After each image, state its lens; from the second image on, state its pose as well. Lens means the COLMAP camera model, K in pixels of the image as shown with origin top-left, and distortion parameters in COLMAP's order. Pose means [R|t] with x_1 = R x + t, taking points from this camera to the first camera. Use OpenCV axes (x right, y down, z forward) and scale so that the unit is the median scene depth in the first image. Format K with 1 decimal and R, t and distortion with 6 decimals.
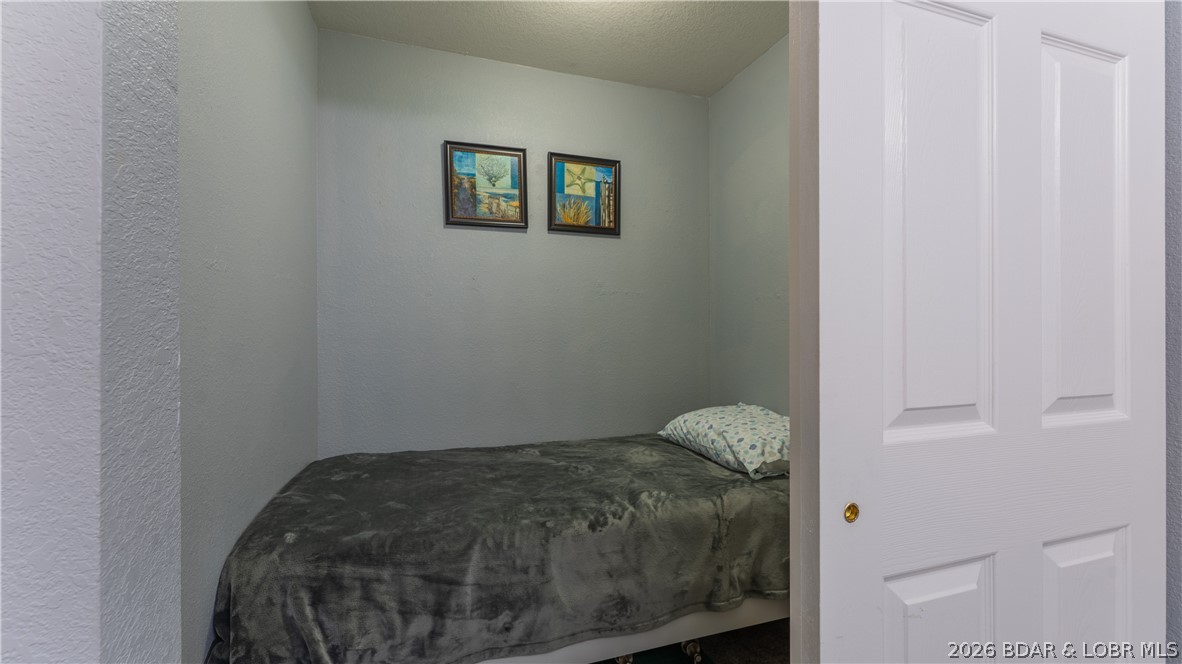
lens RADIAL K [[510.4, 0, 573.6], [0, 510.4, 332.1], [0, 0, 1]] dist [-0.000698, 0.000280]
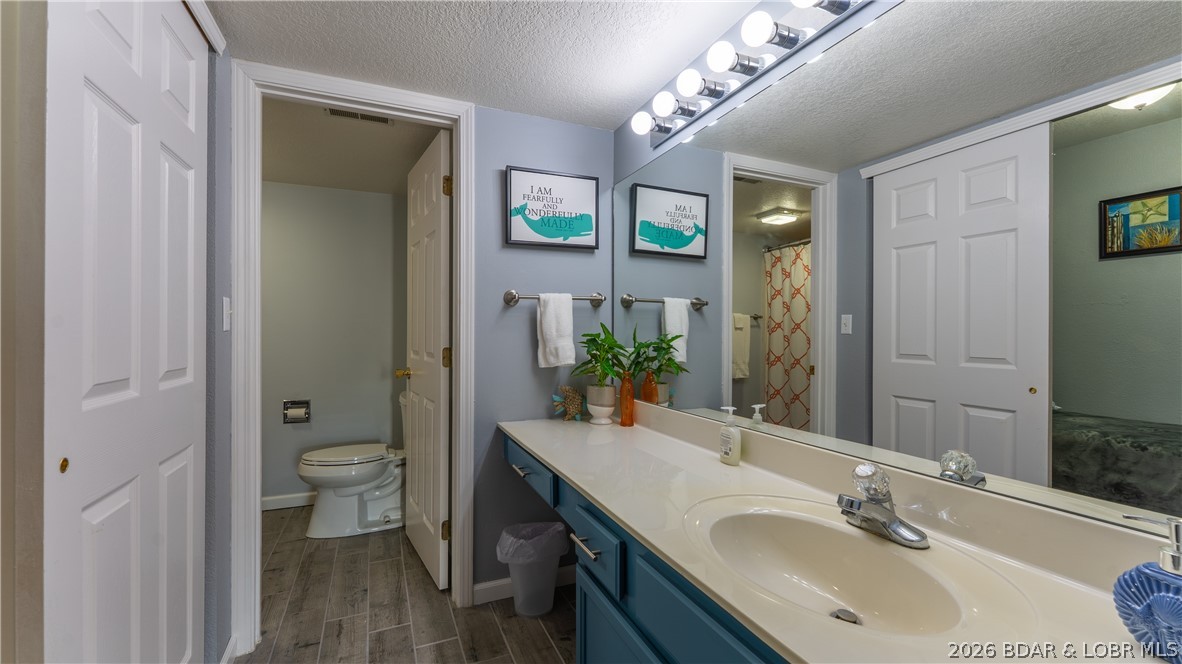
lens RADIAL K [[510.4, 0, 573.6], [0, 510.4, 332.1], [0, 0, 1]] dist [-0.000698, 0.000280]
pose [[-0.029170, 0.003915, 0.999567, -0.703335], [-0.006746, 0.999969, -0.004114, 0.003477], [-0.999552, -0.006863, -0.029143, -0.241595]]
